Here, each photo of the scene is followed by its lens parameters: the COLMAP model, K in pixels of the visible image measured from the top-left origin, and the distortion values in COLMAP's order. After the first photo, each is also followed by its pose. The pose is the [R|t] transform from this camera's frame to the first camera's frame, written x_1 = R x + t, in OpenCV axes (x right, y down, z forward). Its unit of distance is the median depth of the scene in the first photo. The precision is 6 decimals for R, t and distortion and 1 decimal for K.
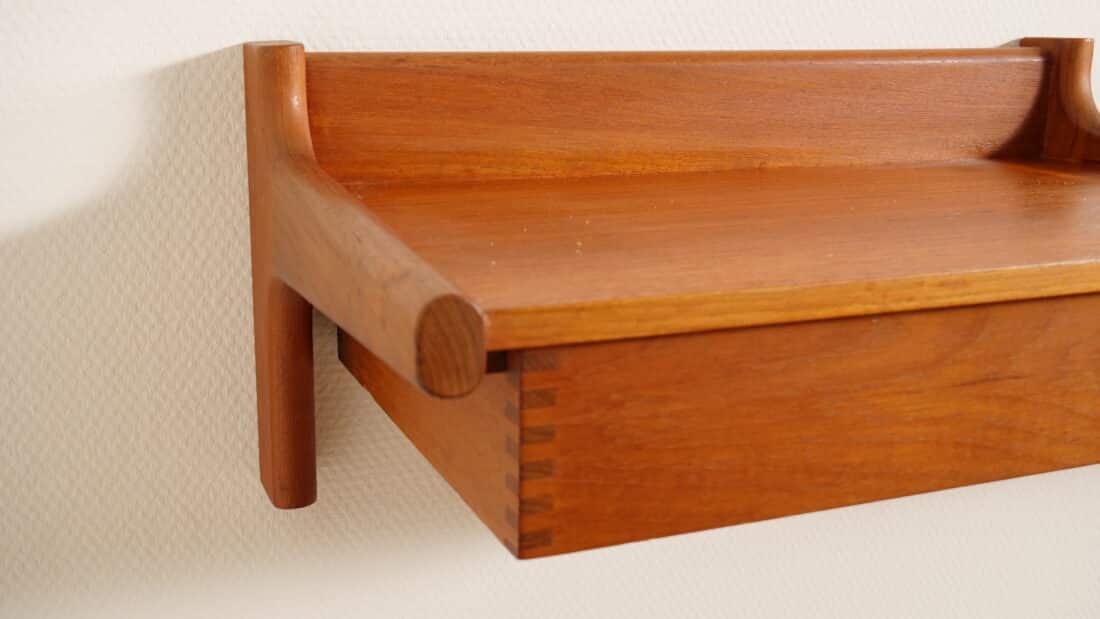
lens RADIAL K [[1261.8, 0, 550.0], [0, 1261.8, 309.5], [0, 0, 1]] dist [-0.007143, 0.001915]
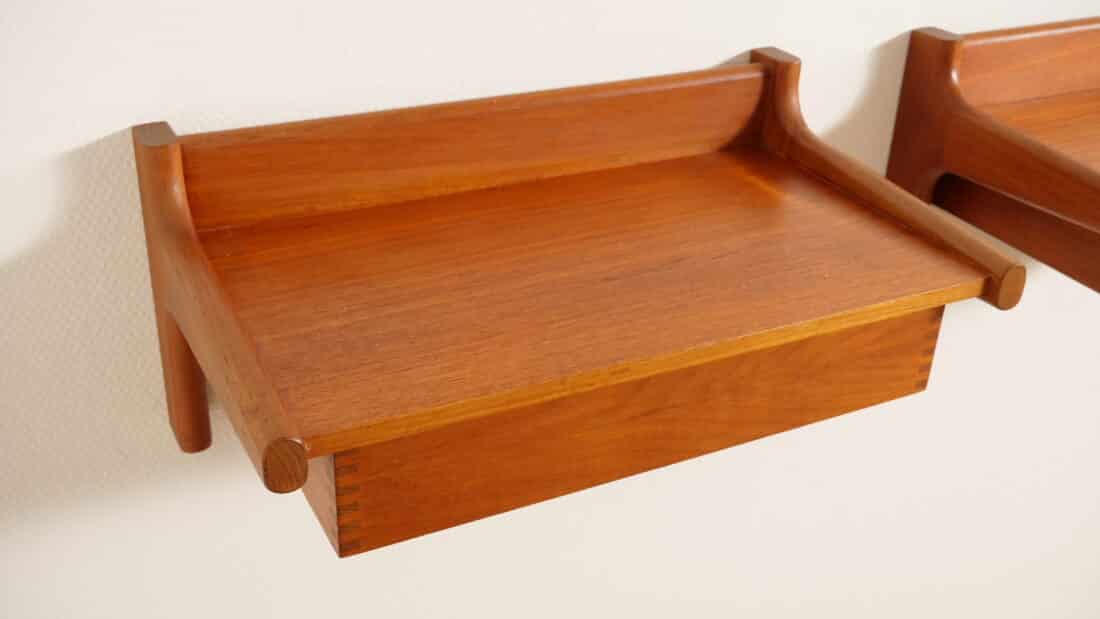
lens RADIAL K [[1203.4, 0, 550.0], [0, 1203.4, 309.5], [0, 0, 1]] dist [-0.030563, -0.008903]
pose [[0.996436, -0.019038, 0.082170, 0.084952], [-0.001603, 0.969744, 0.244117, -0.334269], [-0.084332, -0.243379, 0.966258, -0.290222]]
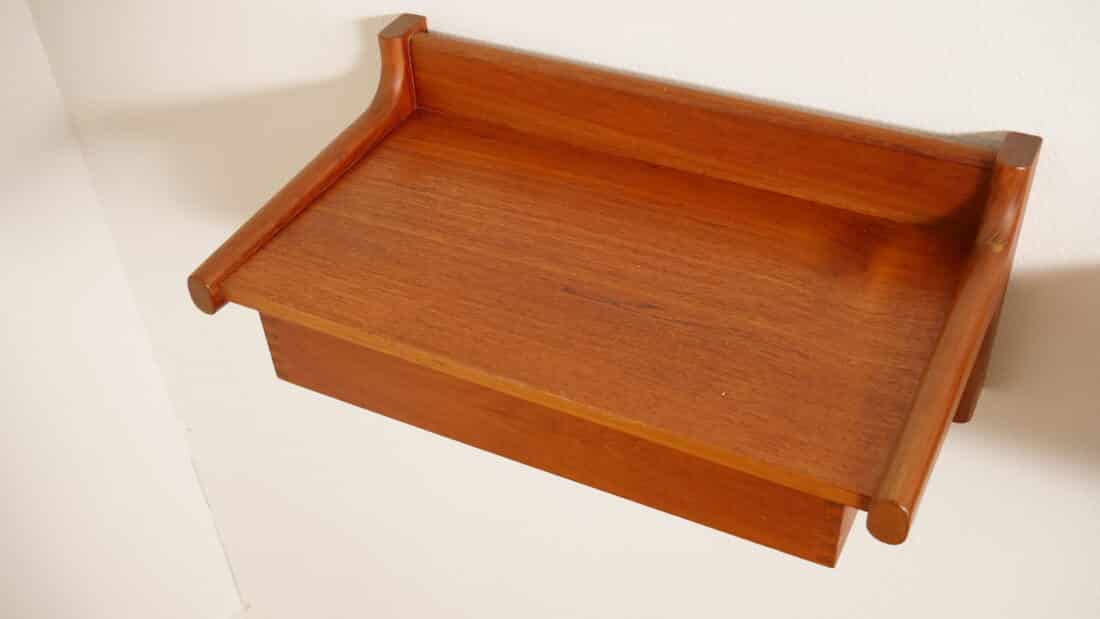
lens RADIAL K [[1261.8, 0, 550.0], [0, 1261.8, 309.5], [0, 0, 1]] dist [-0.007143, 0.001915]
pose [[0.657681, 0.442995, -0.609271, 1.071038], [-0.142744, 0.867442, 0.476623, -0.692277], [0.739648, -0.226496, 0.633735, 0.013547]]
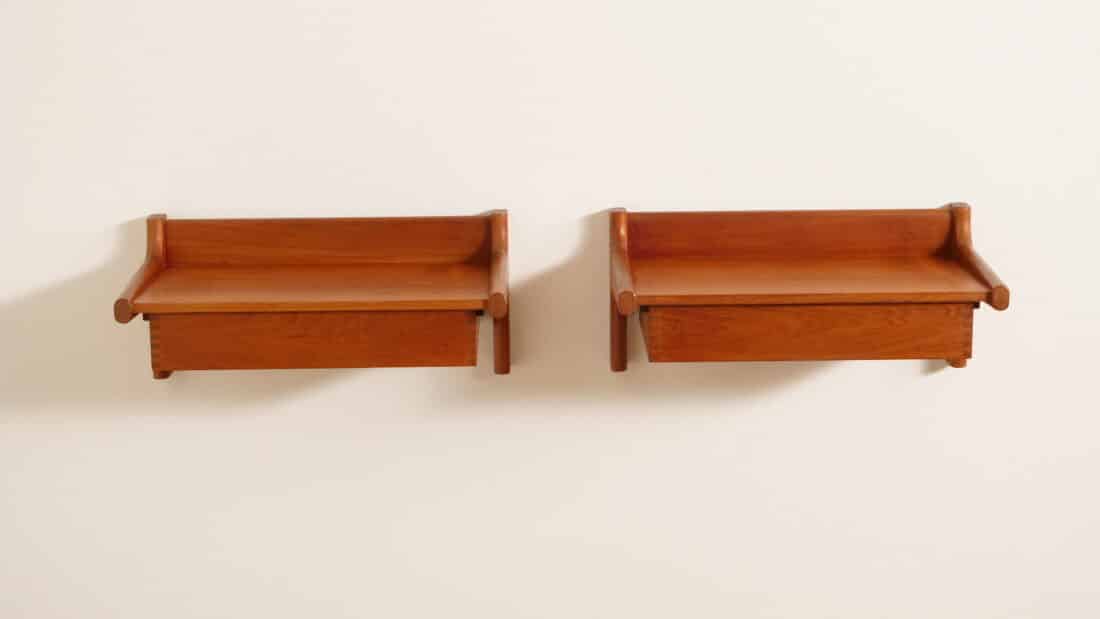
lens RADIAL K [[2022.2, 0, 550.0], [0, 2022.2, 309.5], [0, 0, 1]] dist [-0.113864, -0.168228]
pose [[0.935922, 0.057286, -0.347519, 2.222219], [-0.071925, 0.996978, -0.029361, 0.077046], [0.344786, 0.052475, 0.937213, -2.975720]]
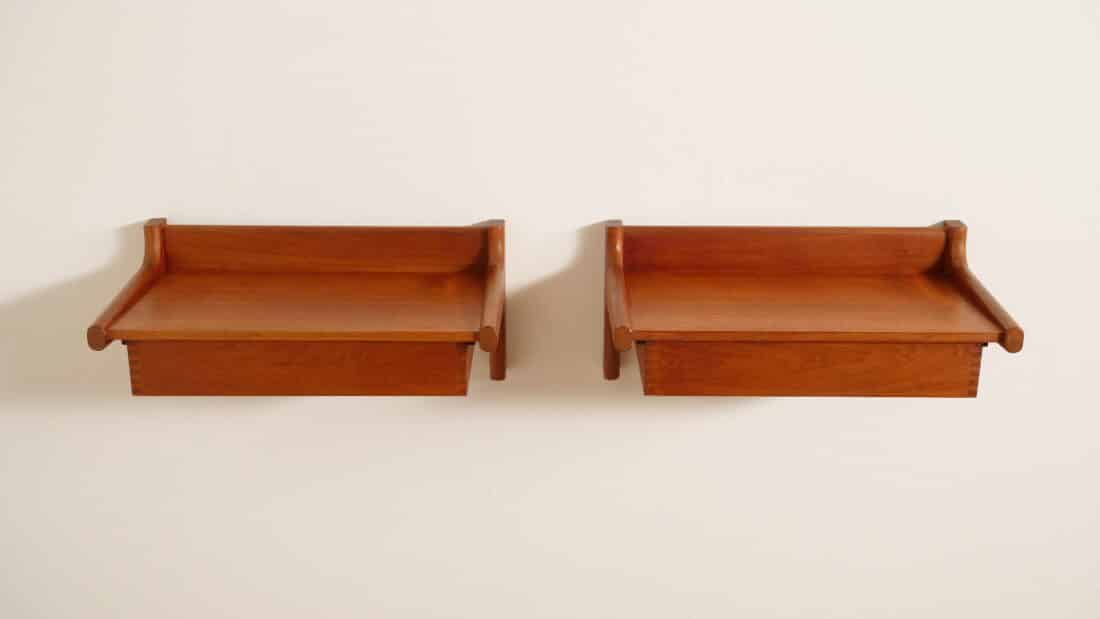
lens RADIAL K [[1261.8, 0, 550.0], [0, 1261.8, 309.5], [0, 0, 1]] dist [-0.007143, 0.001915]
pose [[0.932069, 0.112017, -0.344528, 1.638831], [-0.090088, 0.992790, 0.079066, -0.314206], [0.350901, -0.042657, 0.935440, -1.395001]]
